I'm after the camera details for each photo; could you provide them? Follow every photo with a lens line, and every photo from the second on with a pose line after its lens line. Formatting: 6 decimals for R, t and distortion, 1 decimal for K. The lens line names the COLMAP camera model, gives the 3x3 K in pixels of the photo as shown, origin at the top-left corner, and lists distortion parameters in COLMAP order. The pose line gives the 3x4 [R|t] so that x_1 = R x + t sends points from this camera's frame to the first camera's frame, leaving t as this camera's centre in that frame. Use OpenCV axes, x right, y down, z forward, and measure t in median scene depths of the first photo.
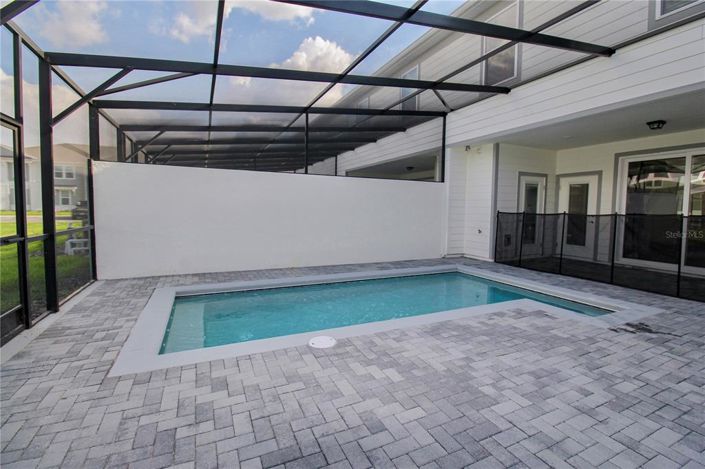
lens RADIAL K [[328.5, 0, 363.3], [0, 328.5, 230.5], [0, 0, 1]] dist [-0.015431, -0.000026]
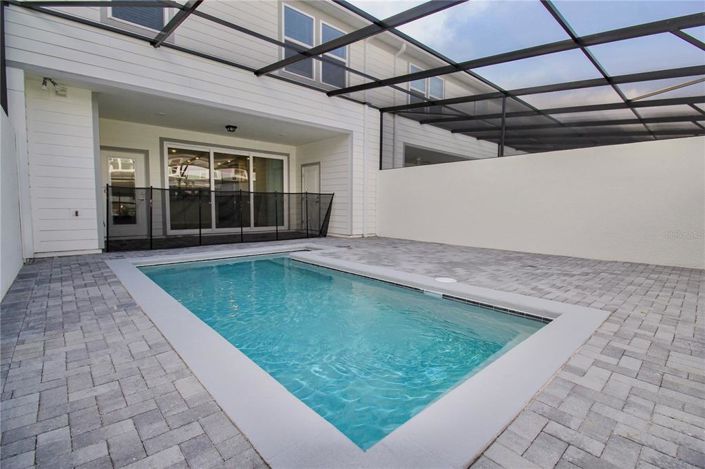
lens RADIAL K [[328.5, 0, 363.3], [0, 328.5, 230.5], [0, 0, 1]] dist [-0.015431, -0.000026]
pose [[-0.283601, -0.088967, 0.954807, -0.518005], [0.051259, 0.992857, 0.107737, -0.005515], [-0.957571, 0.079497, -0.277015, 0.687168]]
